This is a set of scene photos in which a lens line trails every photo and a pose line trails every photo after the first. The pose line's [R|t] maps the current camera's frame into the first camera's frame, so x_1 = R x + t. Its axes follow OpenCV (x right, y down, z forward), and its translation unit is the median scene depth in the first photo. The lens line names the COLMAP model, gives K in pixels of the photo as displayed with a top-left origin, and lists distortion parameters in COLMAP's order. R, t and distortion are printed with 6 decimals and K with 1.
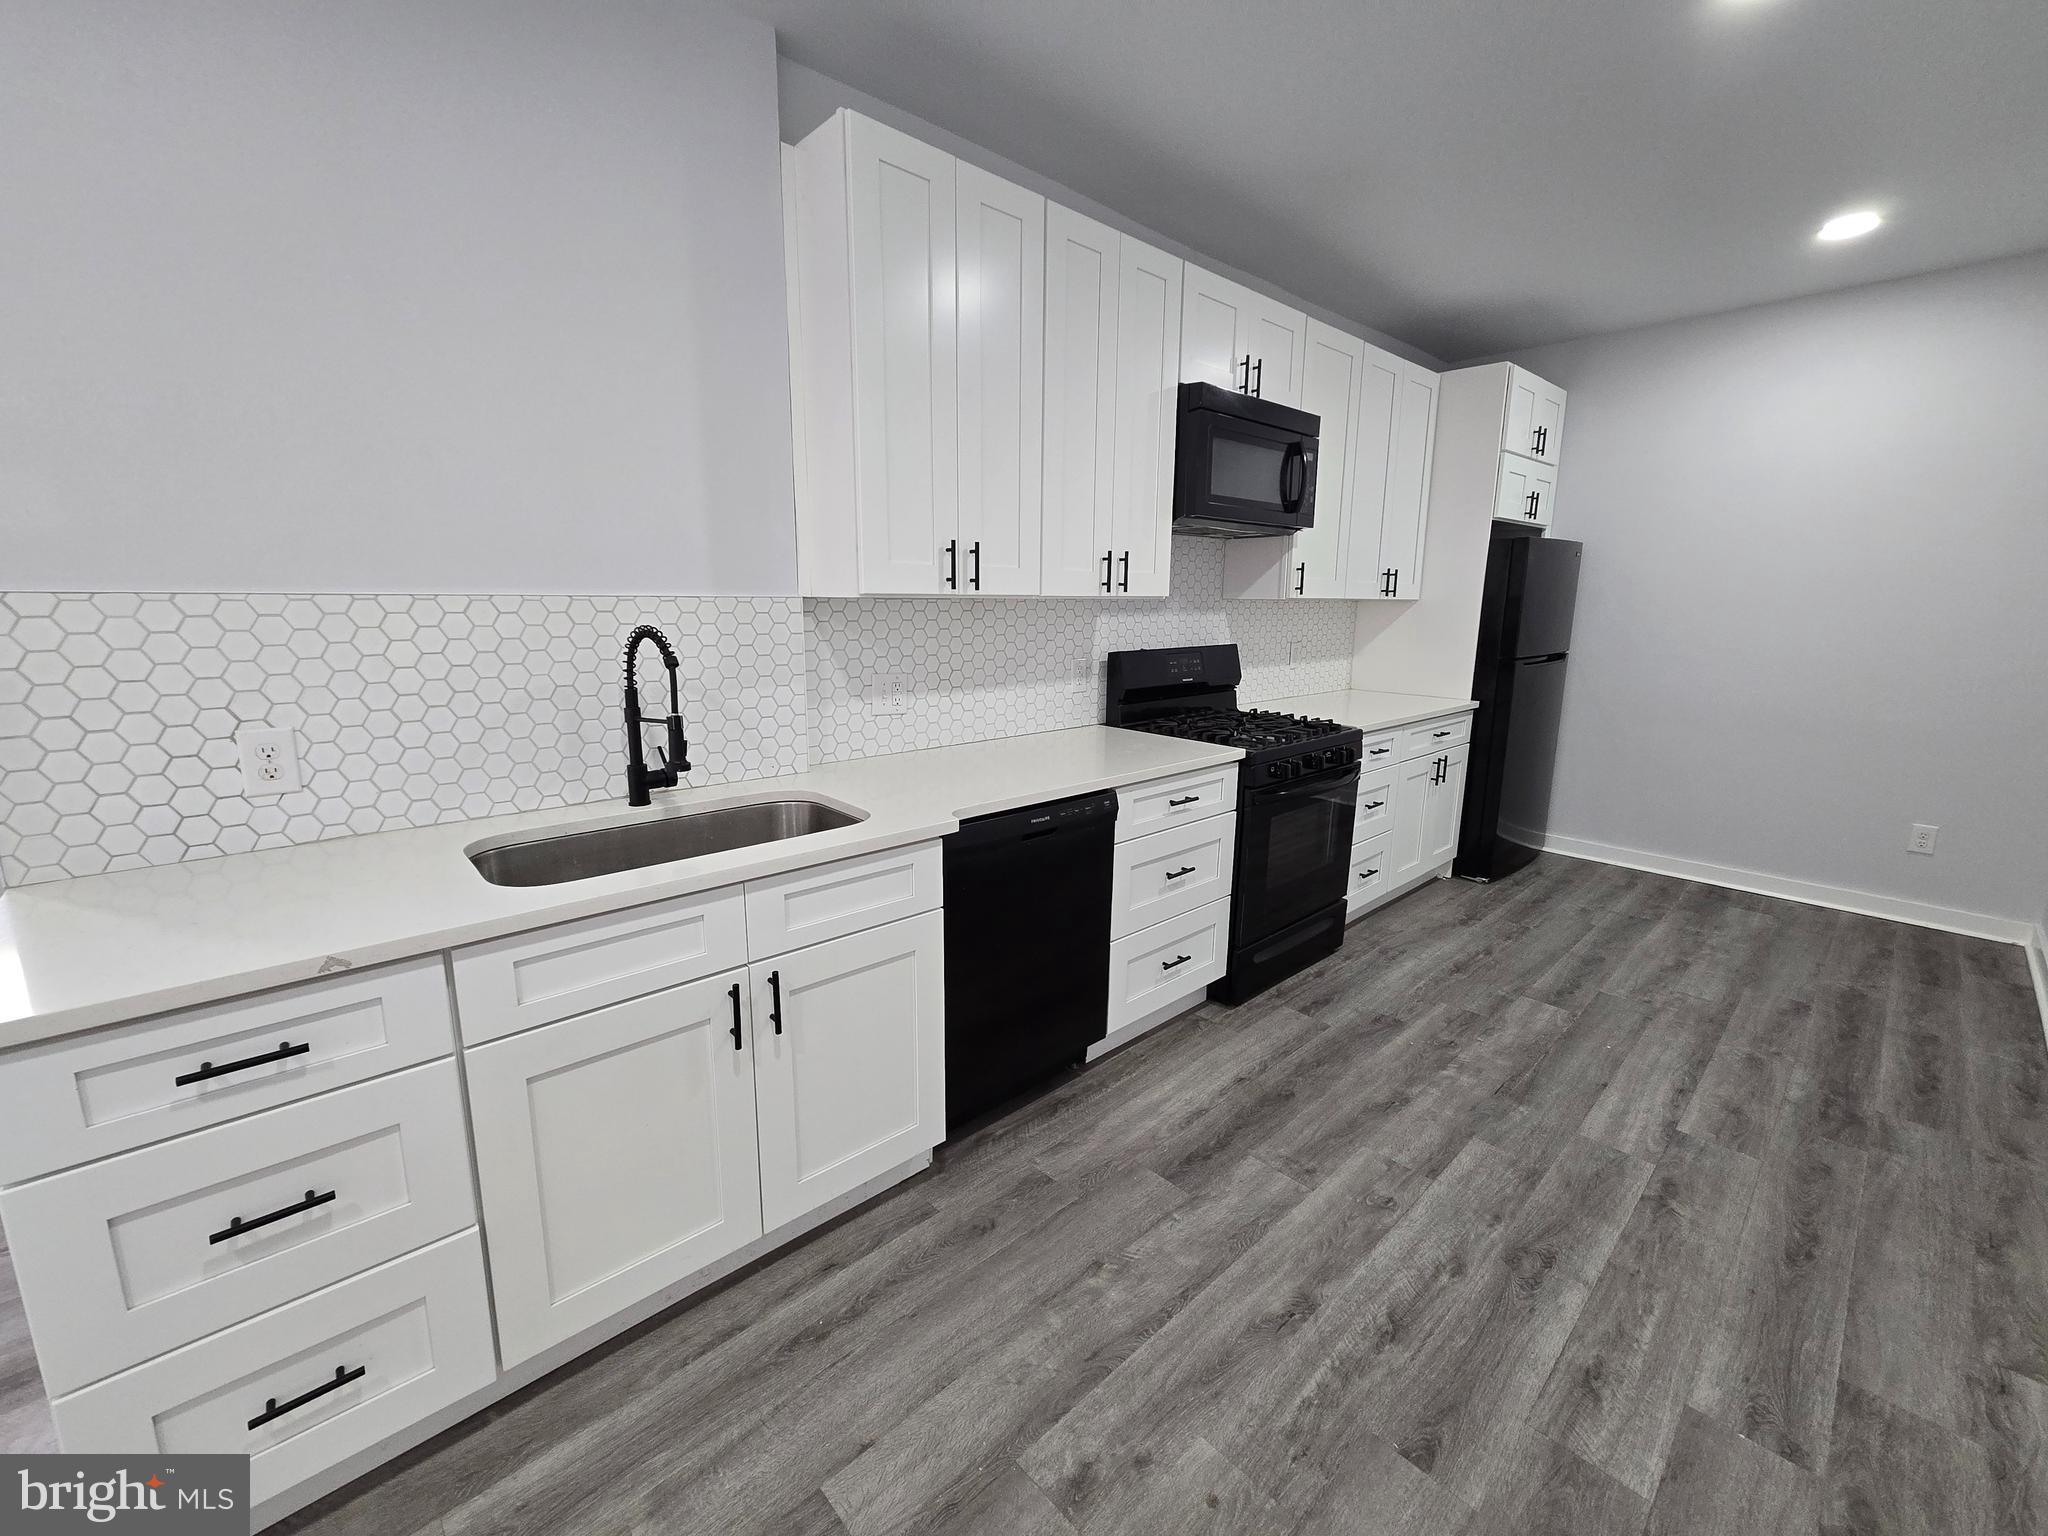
lens RADIAL K [[842.1, 0, 1026.8], [0, 842.1, 754.9], [0, 0, 1]] dist [-0.004963, -0.001163]
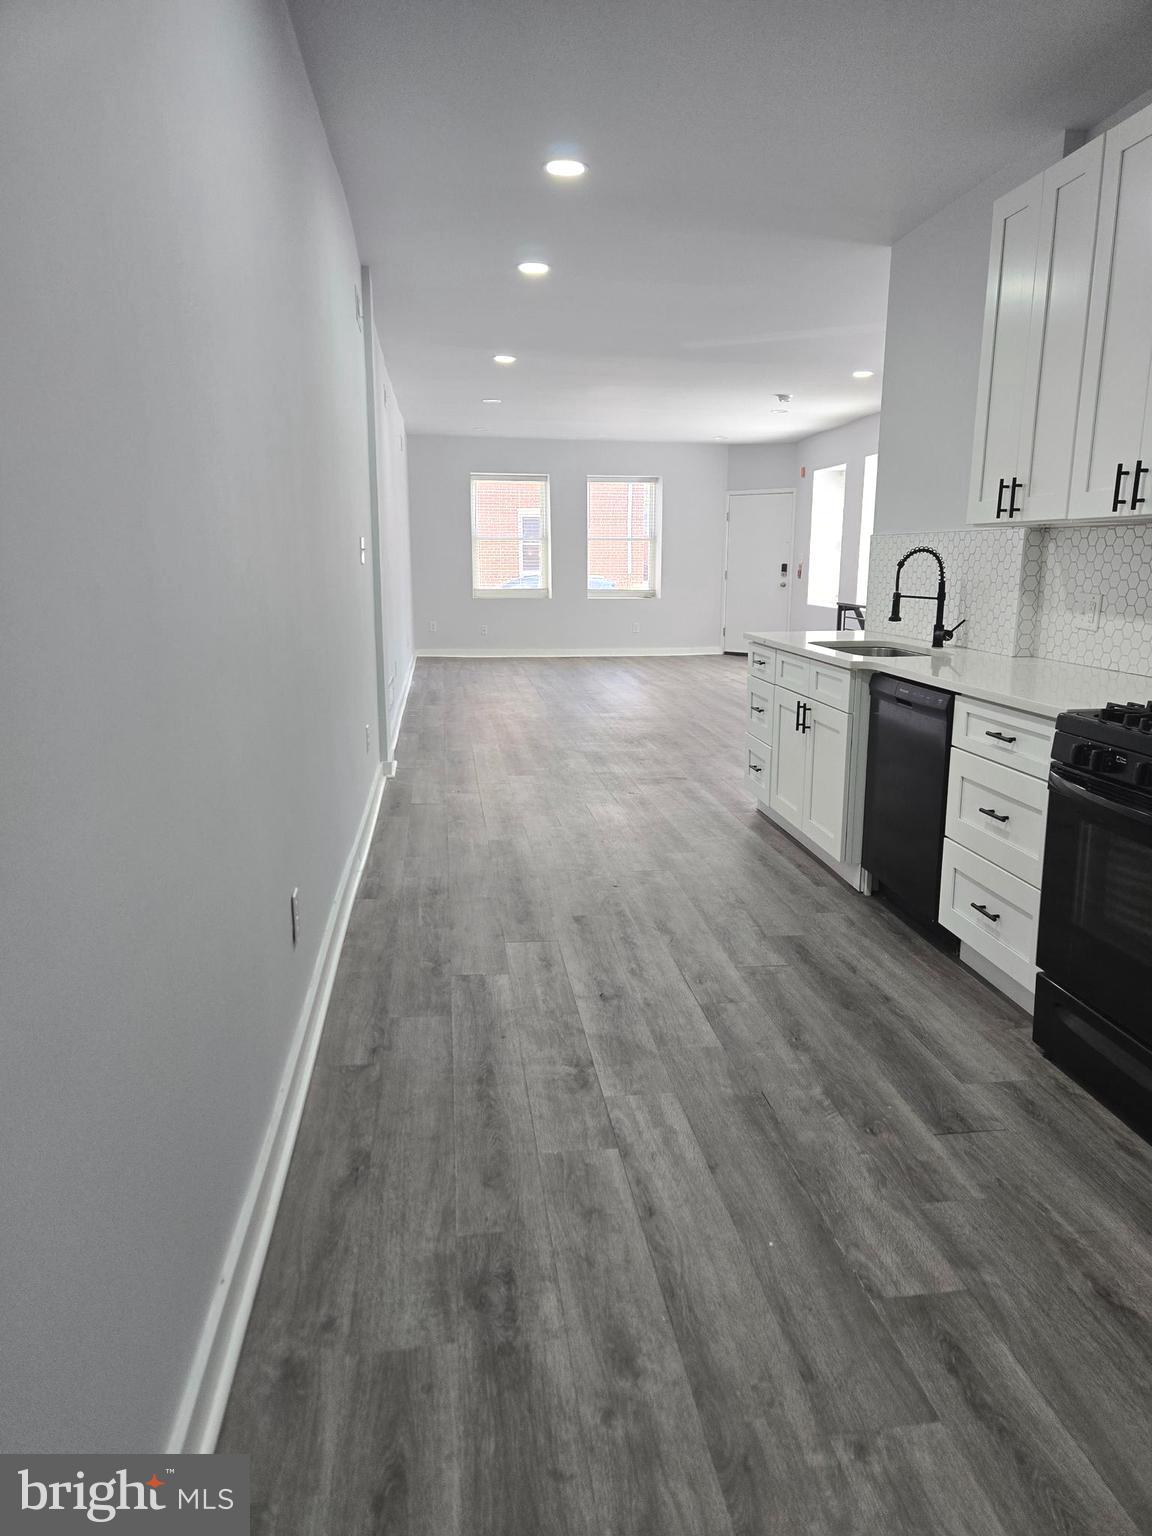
lens RADIAL K [[1041.0, 0, 589.7], [0, 1041.0, 772.2], [0, 0, 1]] dist [0.070796, -0.058377]
pose [[-0.573649, 0.162621, -0.802796, 1.668873], [-0.152706, 0.941678, 0.299872, -0.228978], [0.804741, 0.294614, -0.515359, 1.494801]]
